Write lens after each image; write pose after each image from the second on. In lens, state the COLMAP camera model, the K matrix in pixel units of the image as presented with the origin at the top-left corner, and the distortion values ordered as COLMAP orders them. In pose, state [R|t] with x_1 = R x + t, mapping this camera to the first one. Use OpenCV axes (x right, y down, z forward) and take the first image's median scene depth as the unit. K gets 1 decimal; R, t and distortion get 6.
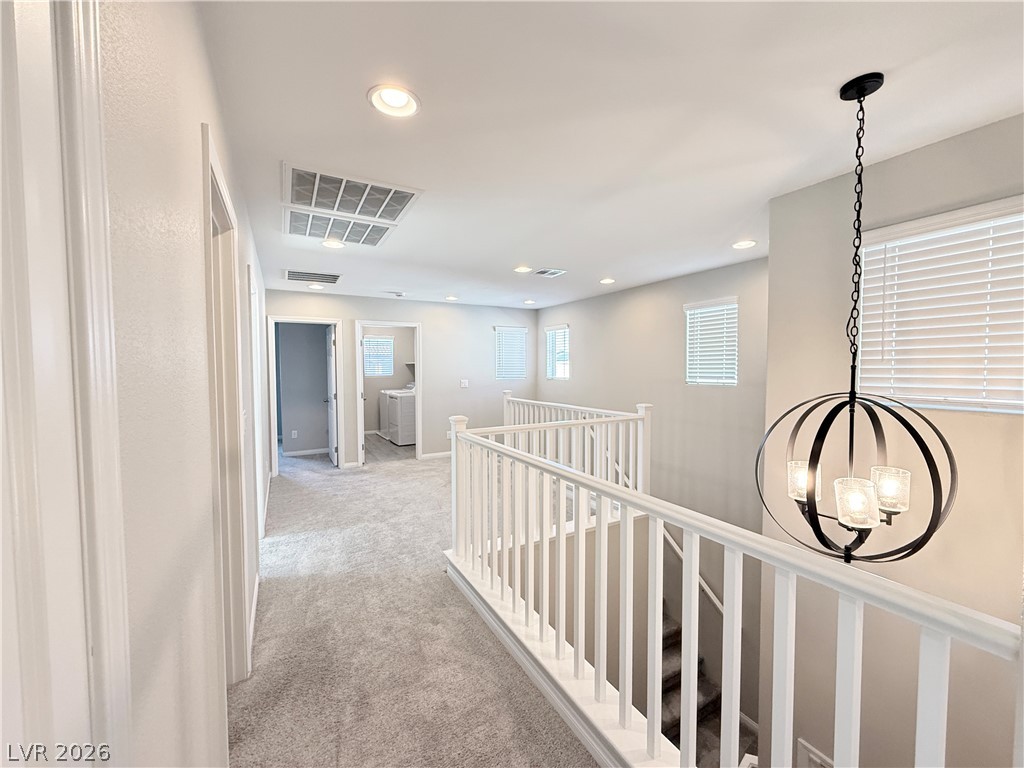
lens RADIAL K [[409.7, 0, 512.0], [0, 409.7, 384.0], [0, 0, 1]] dist [0.000510, -0.000058]
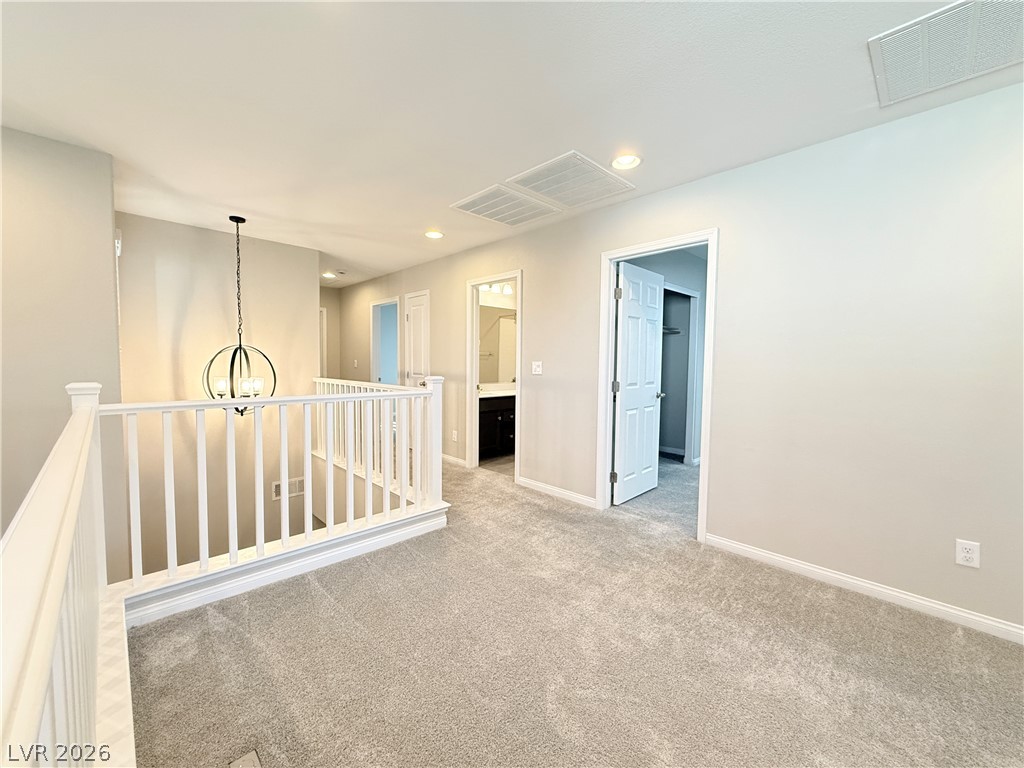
lens RADIAL K [[409.7, 0, 512.0], [0, 409.7, 384.0], [0, 0, 1]] dist [0.000510, -0.000058]
pose [[-0.965782, 0.004041, -0.259324, -0.061182], [-0.021411, 0.995223, 0.095248, -0.009101], [0.258471, 0.097541, -0.961082, 2.405807]]
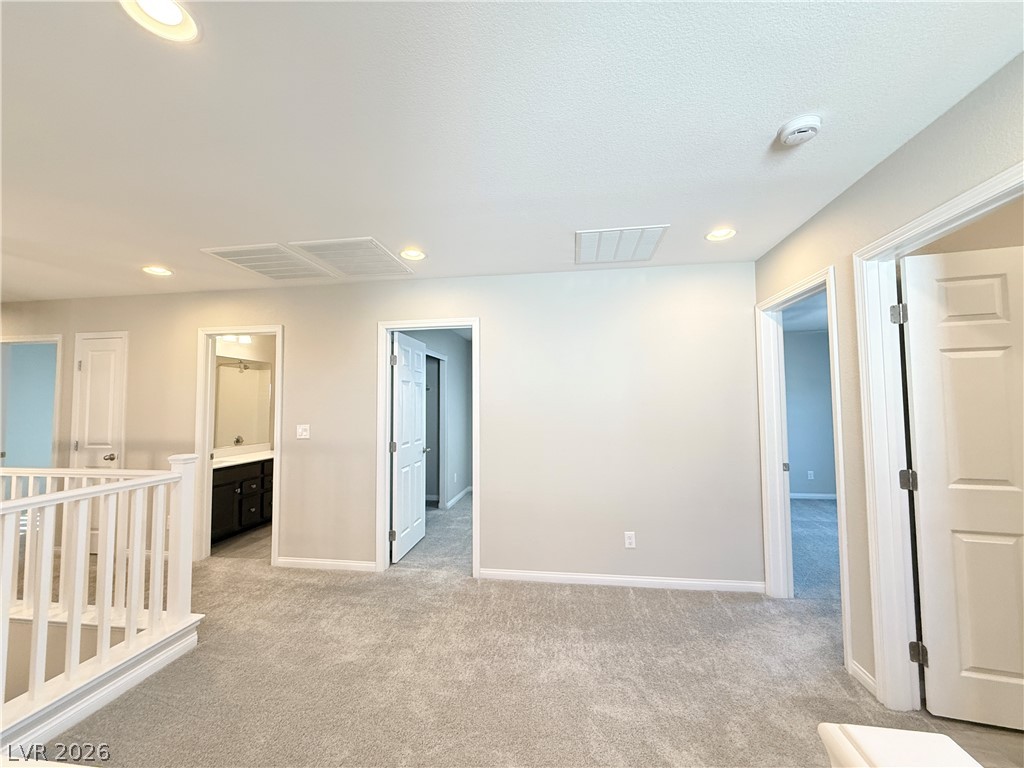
lens RADIAL K [[409.7, 0, 512.0], [0, 409.7, 384.0], [0, 0, 1]] dist [0.000510, -0.000058]
pose [[-0.606816, -0.035848, -0.794033, 0.155273], [-0.025742, 0.999345, -0.025444, -0.075776], [0.794425, 0.005000, -0.607341, 2.389804]]
